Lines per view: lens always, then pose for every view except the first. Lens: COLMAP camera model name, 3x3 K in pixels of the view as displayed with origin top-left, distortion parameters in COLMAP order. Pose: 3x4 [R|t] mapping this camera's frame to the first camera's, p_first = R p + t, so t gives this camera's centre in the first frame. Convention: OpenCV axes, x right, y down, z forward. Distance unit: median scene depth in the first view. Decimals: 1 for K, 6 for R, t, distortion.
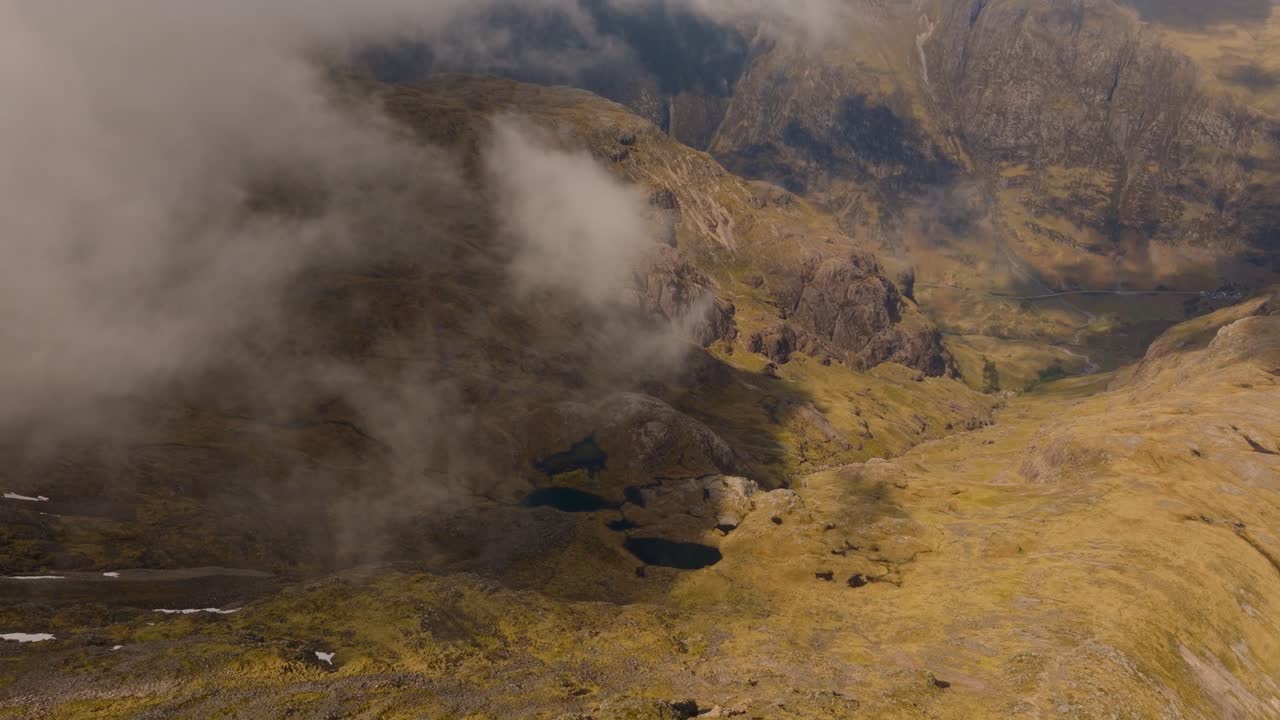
lens RADIAL K [[993.1, 0, 641.2], [0, 993.1, 358.1], [0, 0, 1]] dist [0.014076, 0.000569]
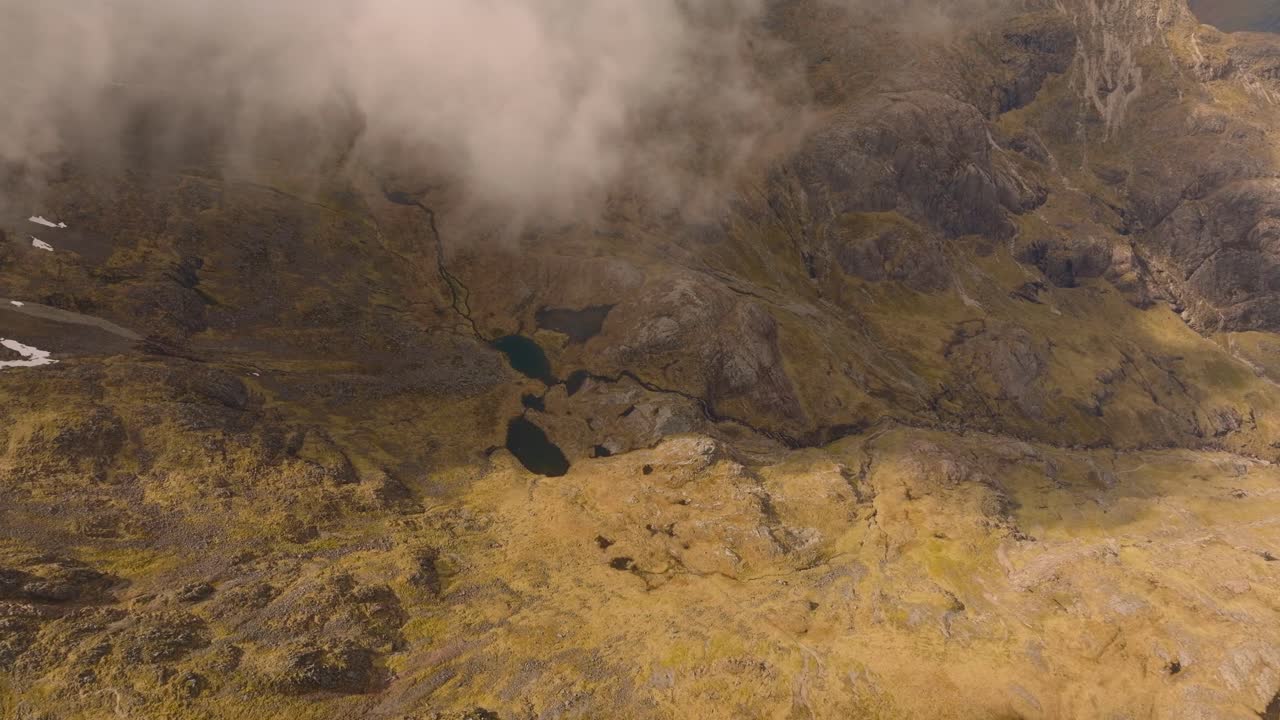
lens RADIAL K [[993.1, 0, 642.2], [0, 993.1, 359.9], [0, 0, 1]] dist [0.014076, 0.000569]
pose [[0.747556, 0.457624, -0.481395, 0.302920], [-0.268799, 0.871212, 0.410775, -0.186847], [0.607378, -0.177678, 0.774289, 0.119075]]
